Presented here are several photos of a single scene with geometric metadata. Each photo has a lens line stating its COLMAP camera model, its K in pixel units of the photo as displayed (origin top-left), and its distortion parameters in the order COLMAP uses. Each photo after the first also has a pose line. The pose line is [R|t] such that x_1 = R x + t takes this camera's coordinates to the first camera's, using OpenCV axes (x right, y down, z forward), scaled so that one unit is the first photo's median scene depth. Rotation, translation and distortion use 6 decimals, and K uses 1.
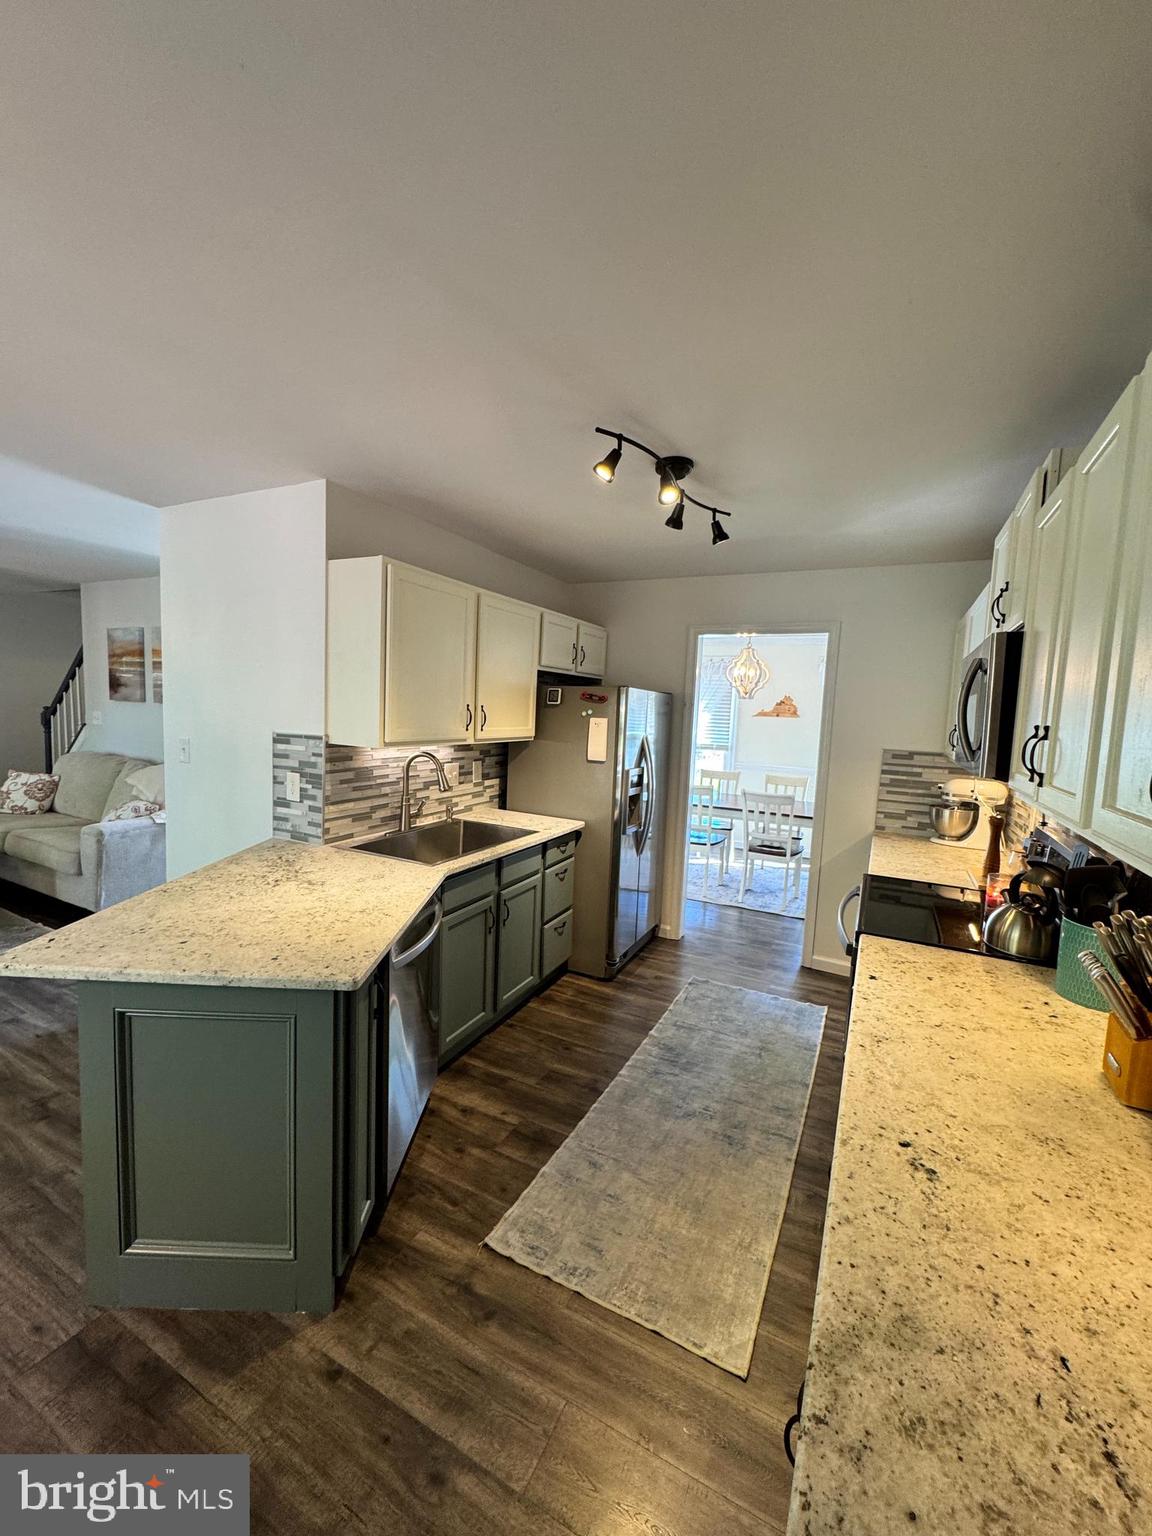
lens RADIAL K [[610.6, 0, 577.4], [0, 610.6, 766.0], [0, 0, 1]] dist [-0.005496, 0.001340]
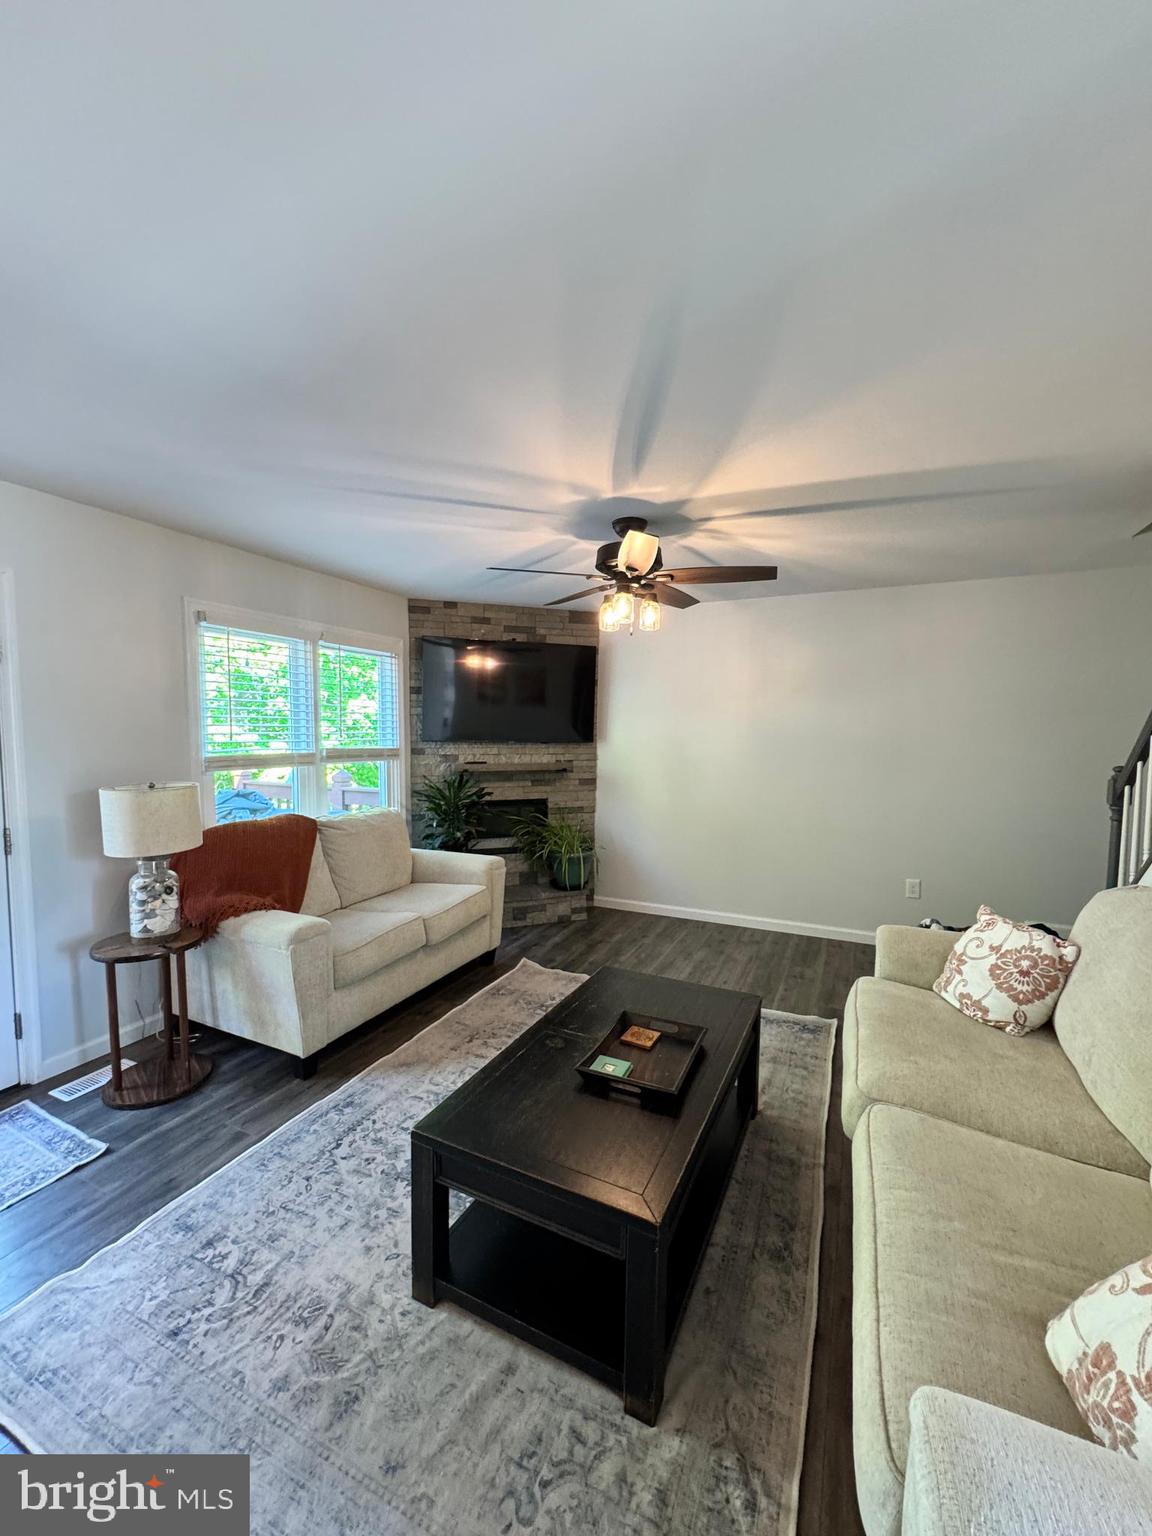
lens RADIAL K [[610.6, 0, 574.7], [0, 610.6, 768.4], [0, 0, 1]] dist [-0.005496, 0.001340]
pose [[0.026296, 0.017404, -0.999503, -0.903067], [-0.101942, 0.994683, 0.014638, -0.133226], [0.994443, 0.101506, 0.027930, 1.252597]]
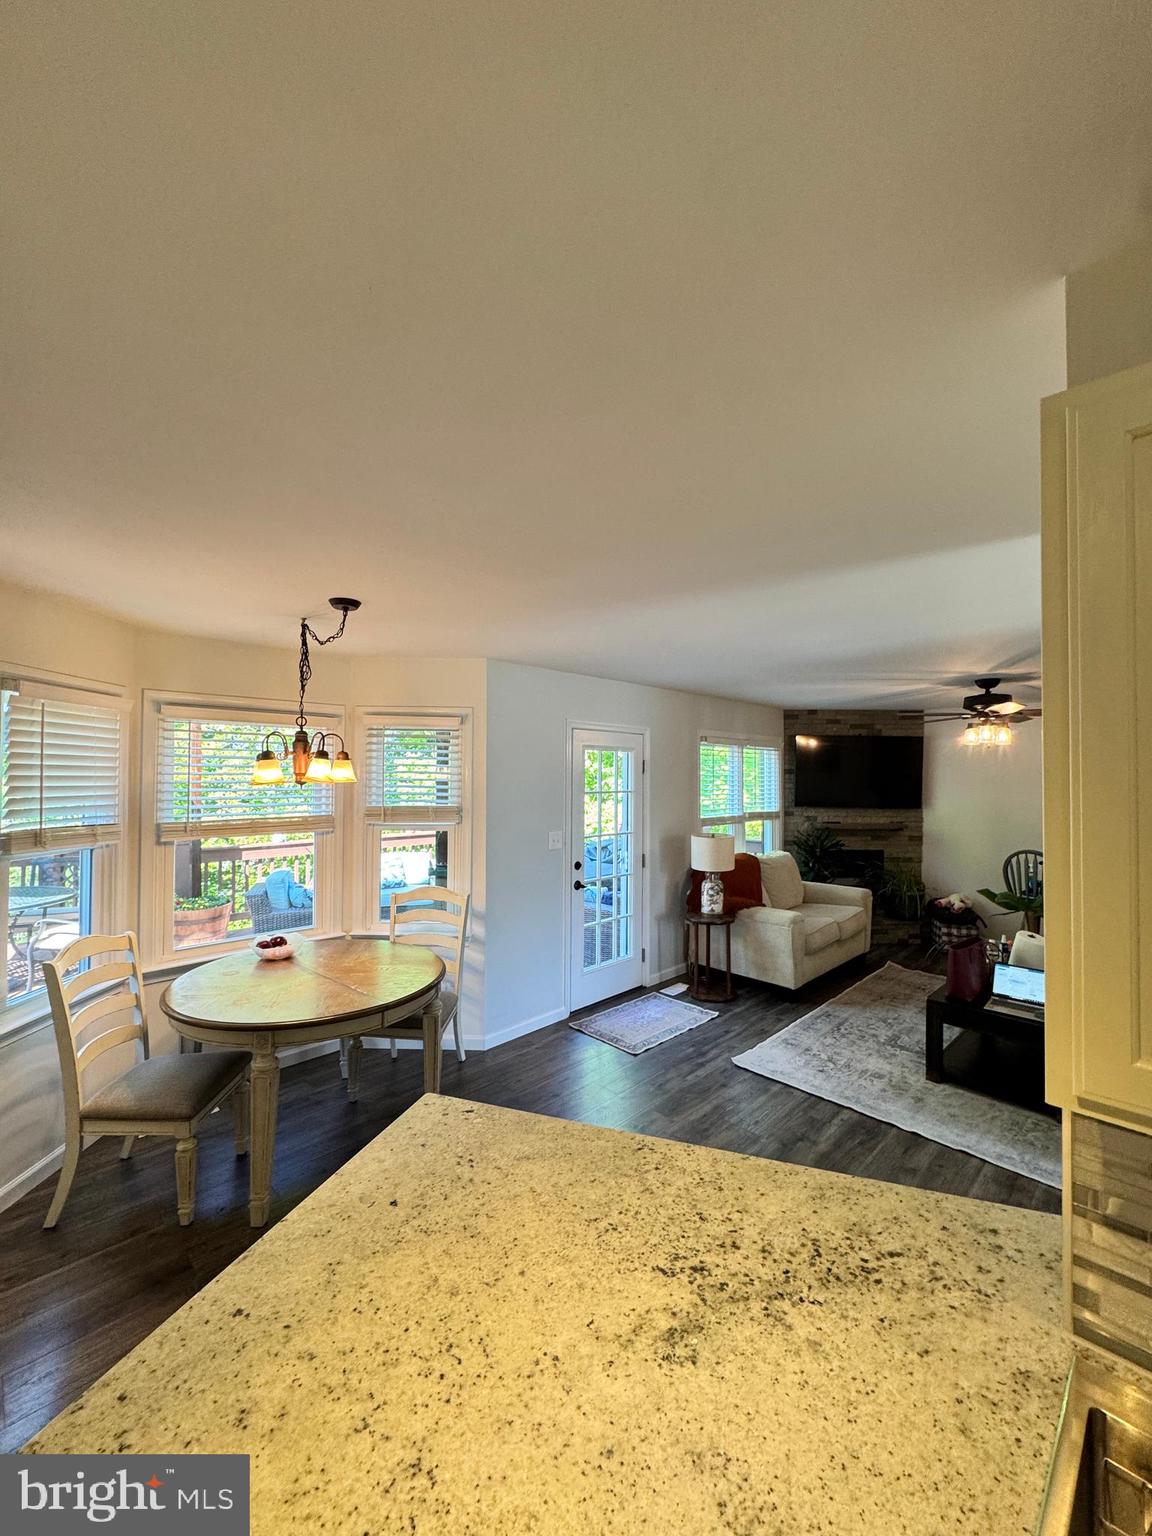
lens RADIAL K [[610.6, 0, 576.9], [0, 610.6, 764.9], [0, 0, 1]] dist [-0.005496, 0.001340]
pose [[-0.314875, -0.065198, -0.946891, -0.001323], [-0.113894, 0.993025, -0.030501, -0.133205], [0.942275, 0.098241, -0.320105, 0.818312]]
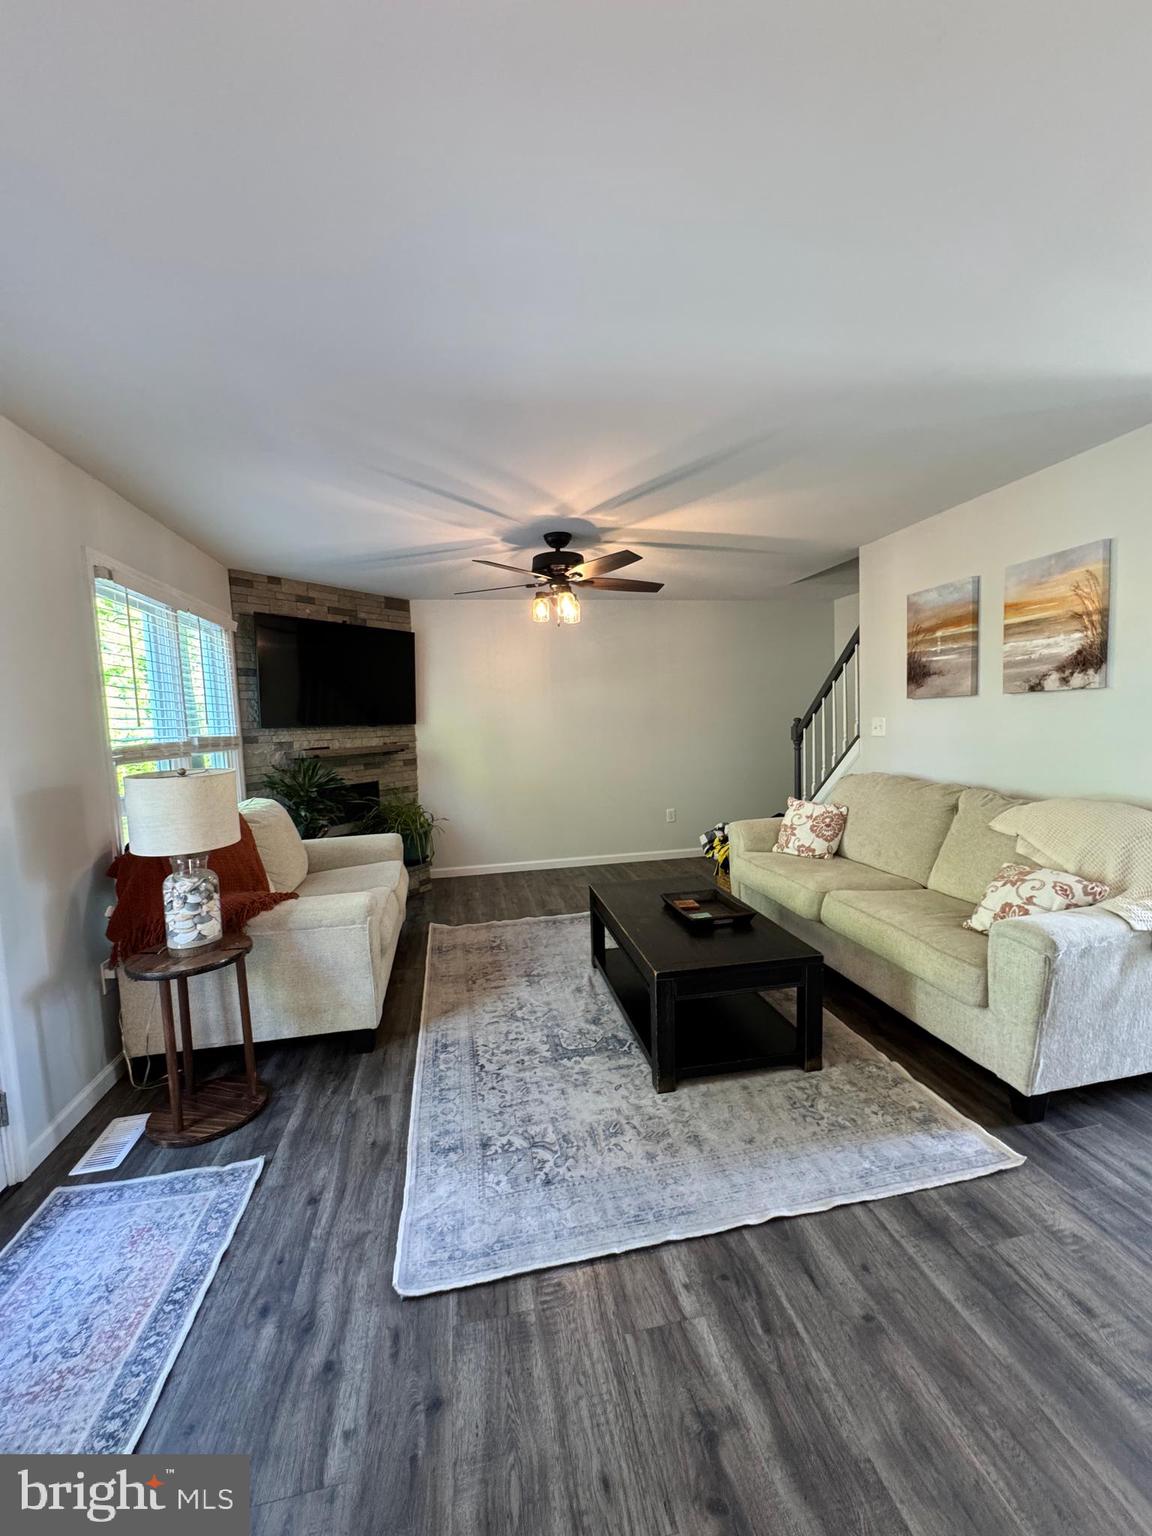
lens RADIAL K [[610.6, 0, 575.3], [0, 610.6, 768.4], [0, 0, 1]] dist [-0.005496, 0.001340]
pose [[0.614802, -0.001206, -0.788680, -0.900594], [-0.014549, 0.999811, -0.012870, -0.030165], [0.788547, 0.019387, 0.614669, 0.556179]]
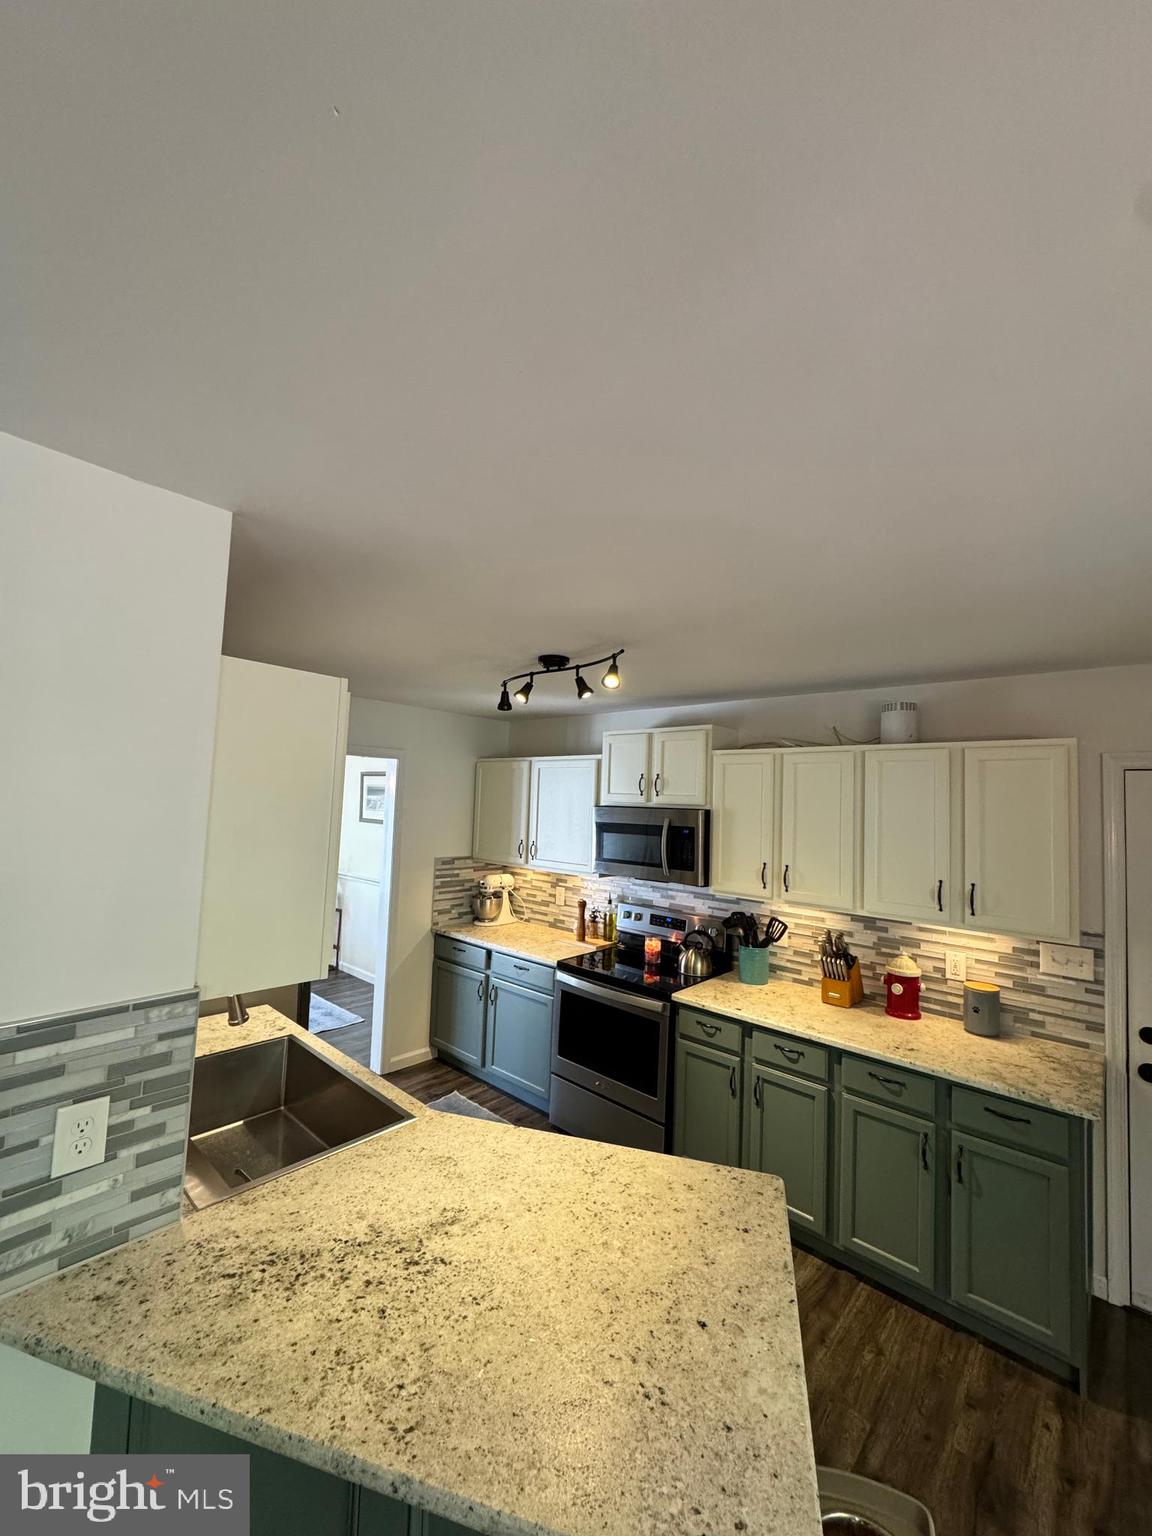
lens RADIAL K [[610.6, 0, 575.7], [0, 610.6, 769.3], [0, 0, 1]] dist [-0.005496, 0.001340]
pose [[0.259633, 0.019600, 0.965508, -0.802449], [0.064637, 0.997199, -0.037625, -0.186640], [-0.963542, 0.072176, 0.257639, 0.542587]]
